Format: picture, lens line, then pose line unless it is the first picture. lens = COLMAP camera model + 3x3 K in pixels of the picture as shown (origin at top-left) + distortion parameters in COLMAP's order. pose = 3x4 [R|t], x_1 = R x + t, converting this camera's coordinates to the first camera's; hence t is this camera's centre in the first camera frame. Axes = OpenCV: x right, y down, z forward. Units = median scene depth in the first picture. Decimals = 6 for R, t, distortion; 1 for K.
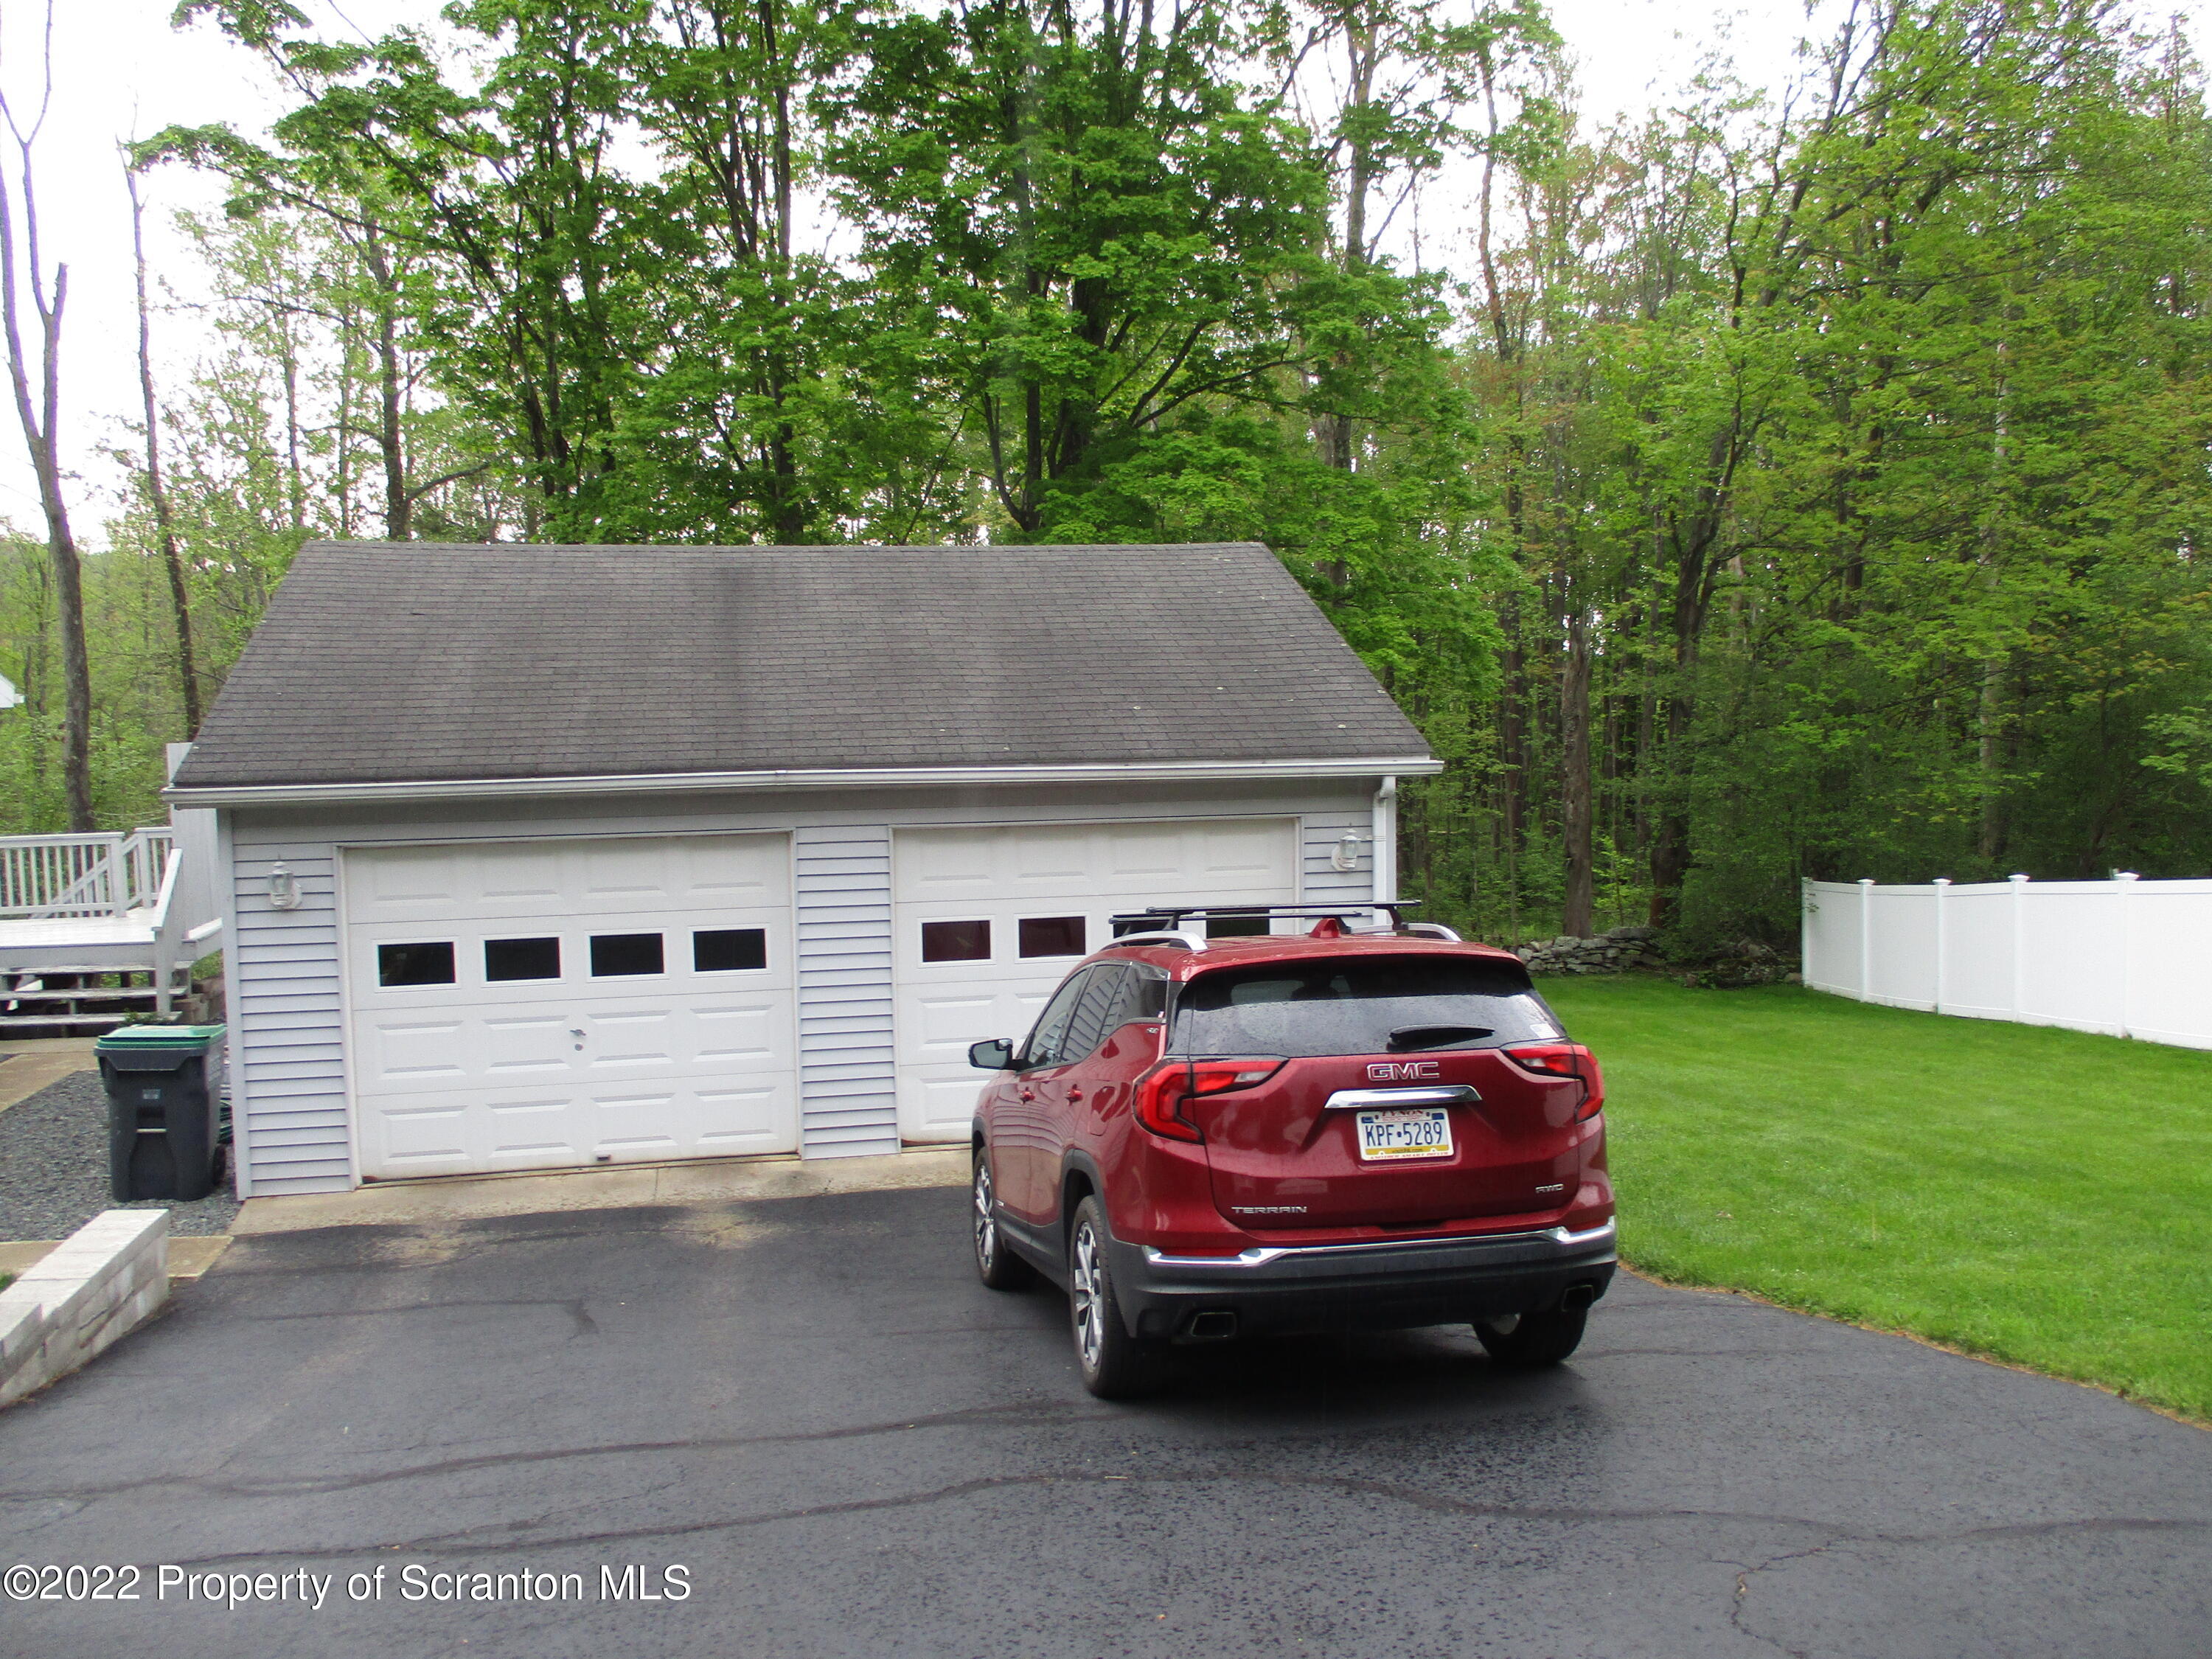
lens RADIAL K [[1845.9, 0, 1101.8], [0, 1845.9, 830.7], [0, 0, 1]] dist [-0.040426, 0.022759]
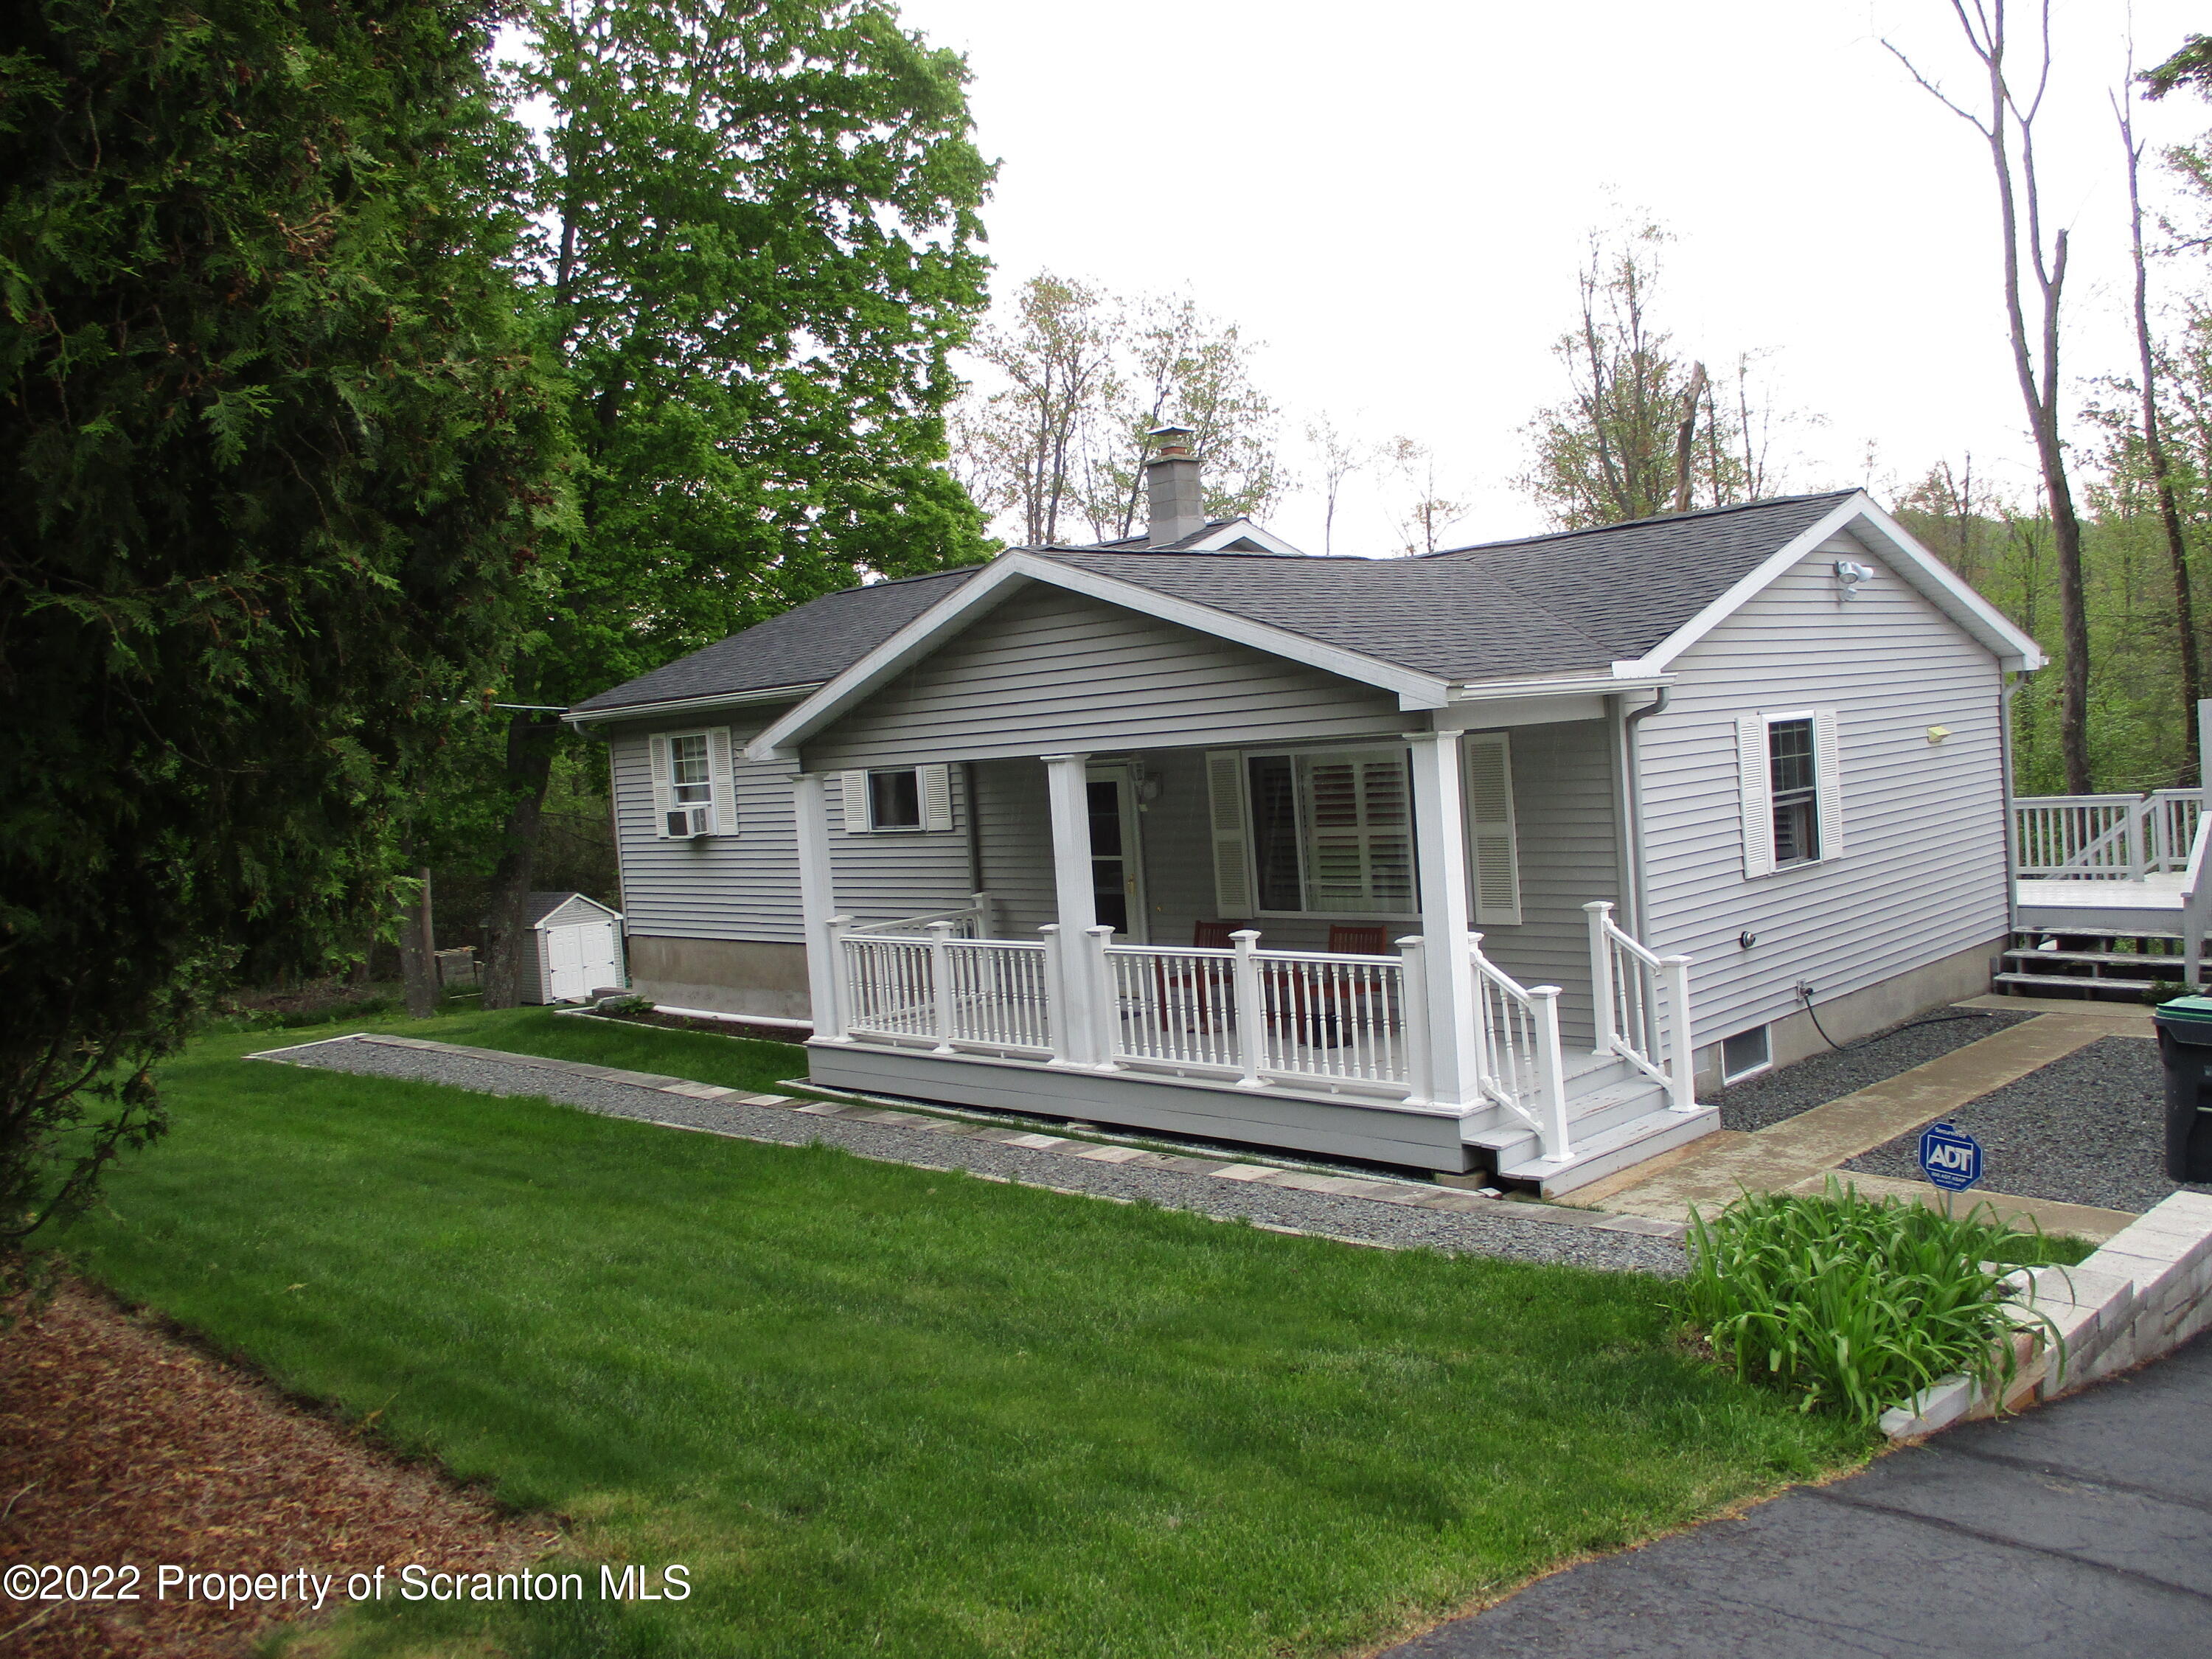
lens RADIAL K [[1845.9, 0, 1101.8], [0, 1845.9, 830.7], [0, 0, 1]] dist [-0.040426, 0.022759]
pose [[0.545511, 0.017996, -0.837911, -0.031450], [-0.002069, 0.999795, 0.020126, 0.002603], [0.838101, -0.009246, 0.545436, 0.012420]]
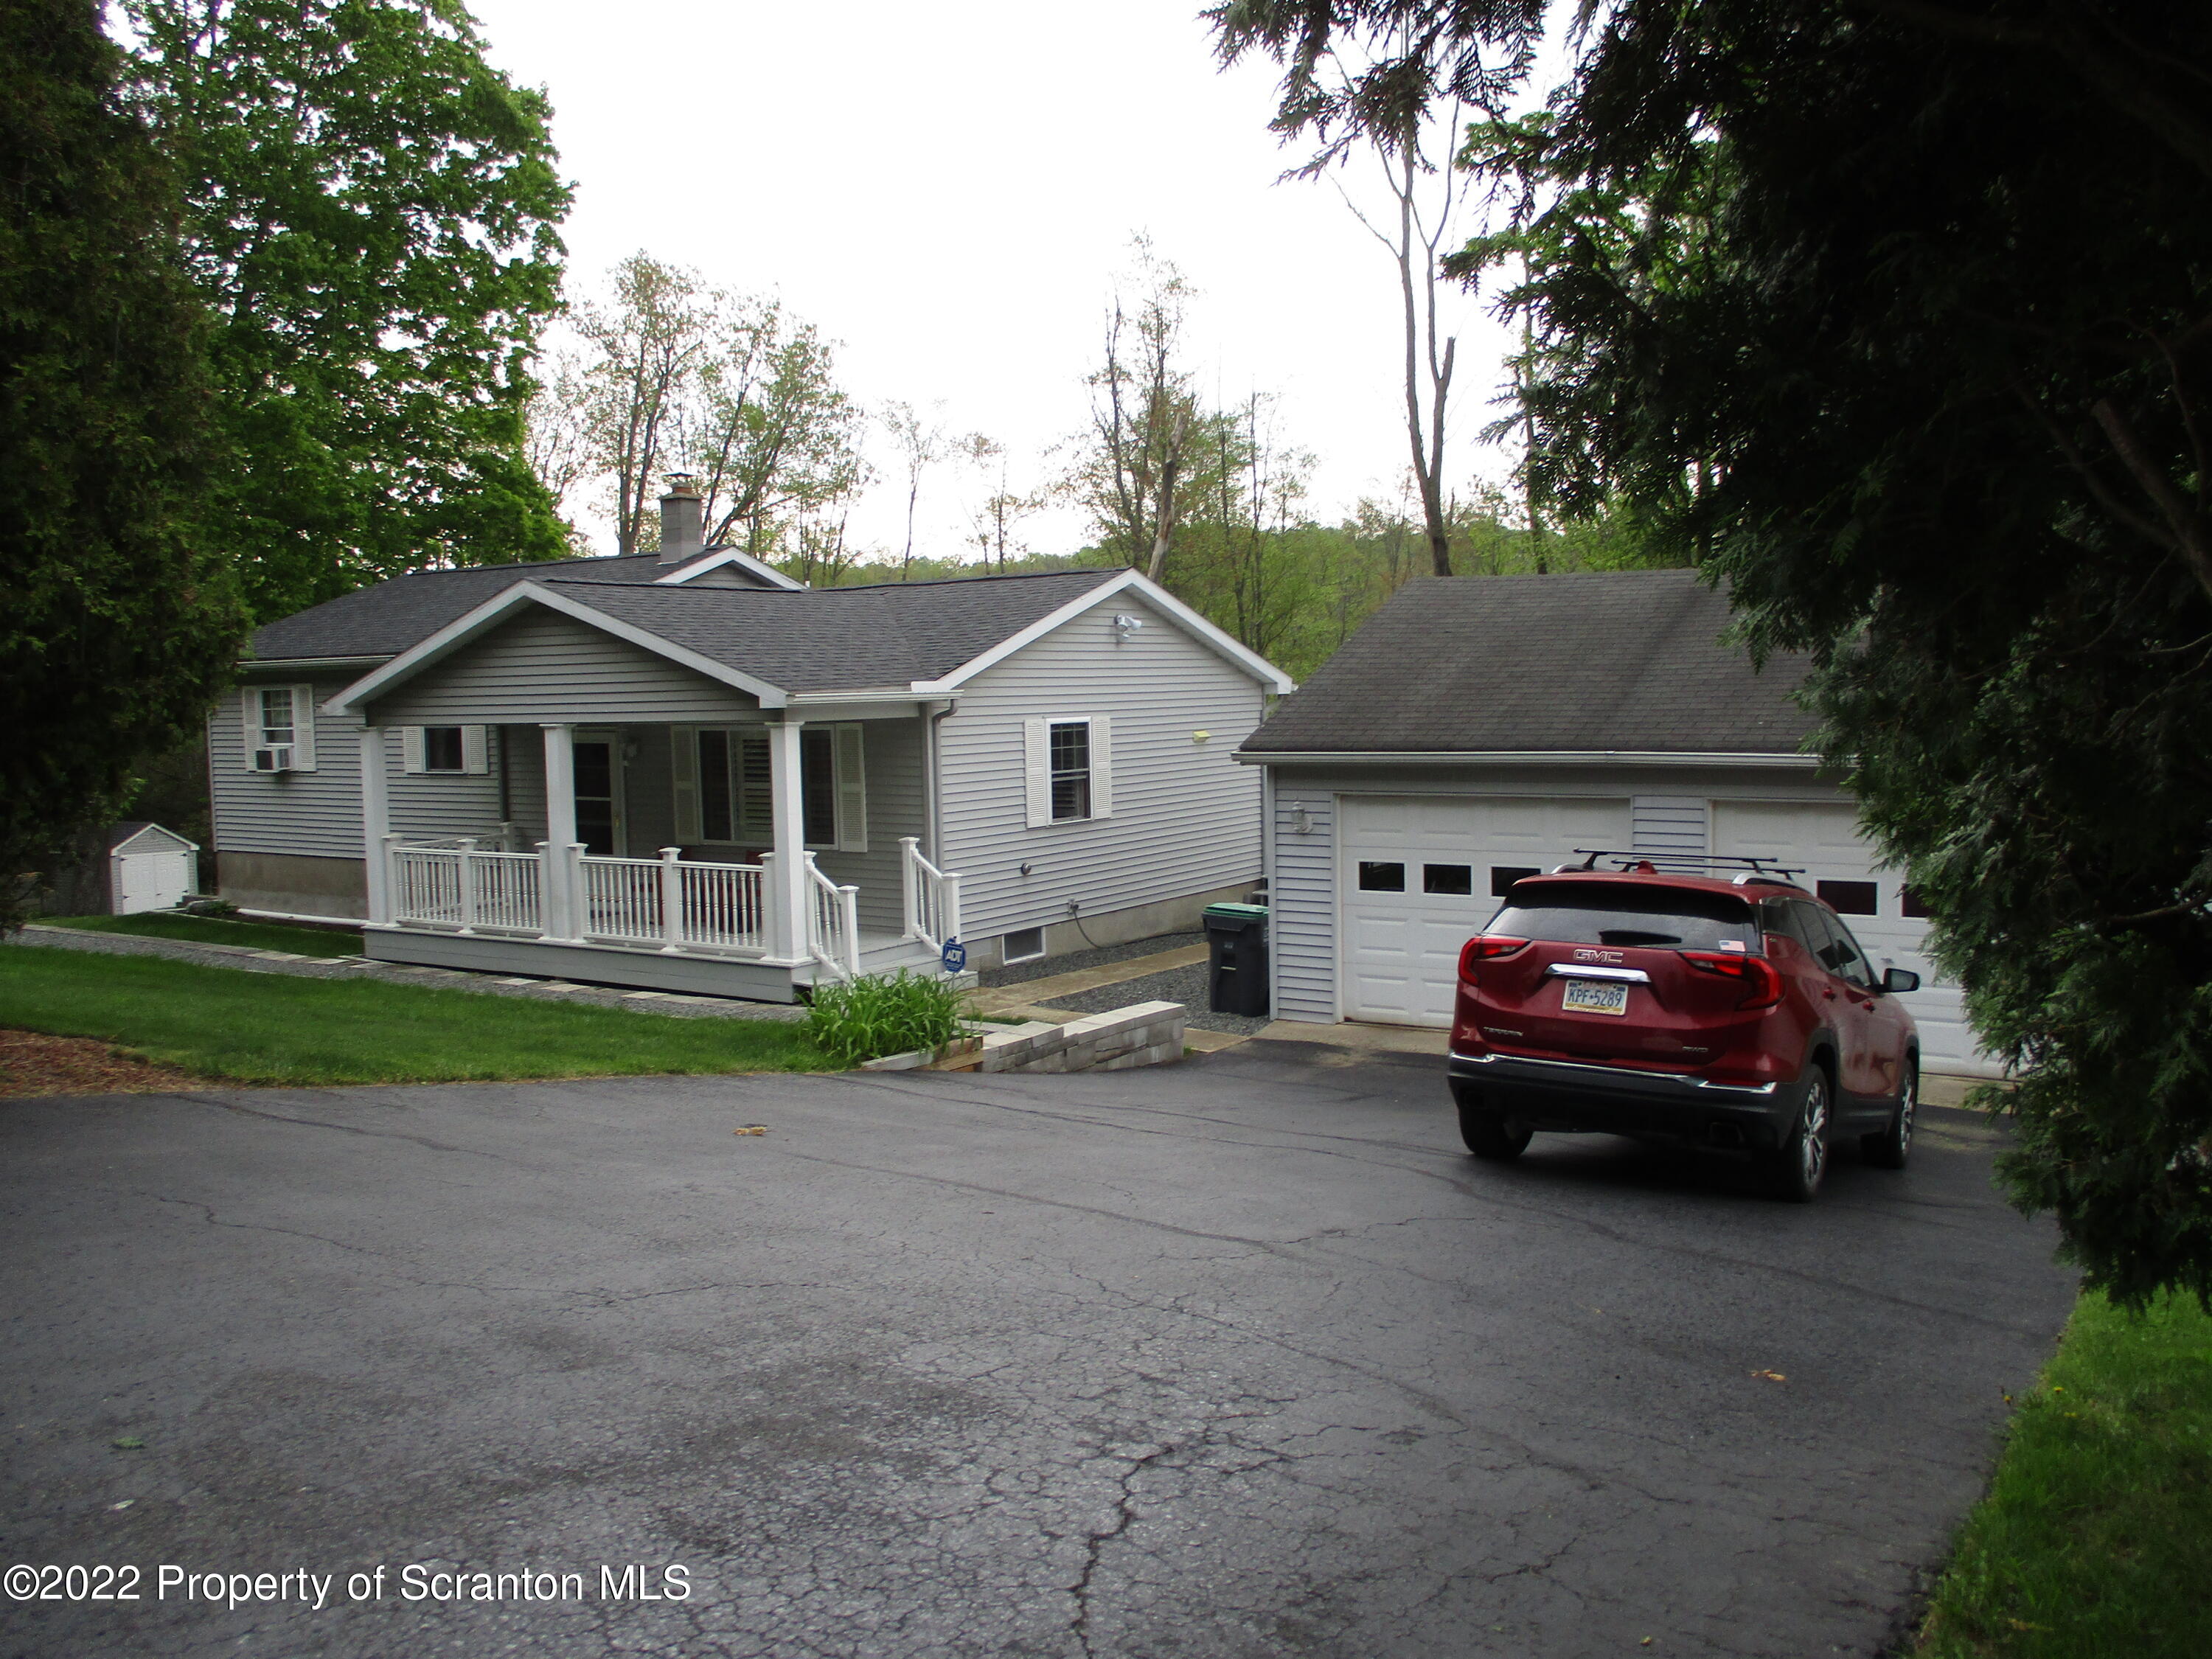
lens RADIAL K [[1845.9, 0, 1101.8], [0, 1845.9, 830.7], [0, 0, 1]] dist [-0.040426, 0.022759]
pose [[0.705796, 0.057134, -0.706107, 0.326070], [-0.046865, 0.998325, 0.033934, -0.002148], [0.706863, 0.009141, 0.707291, -0.128082]]
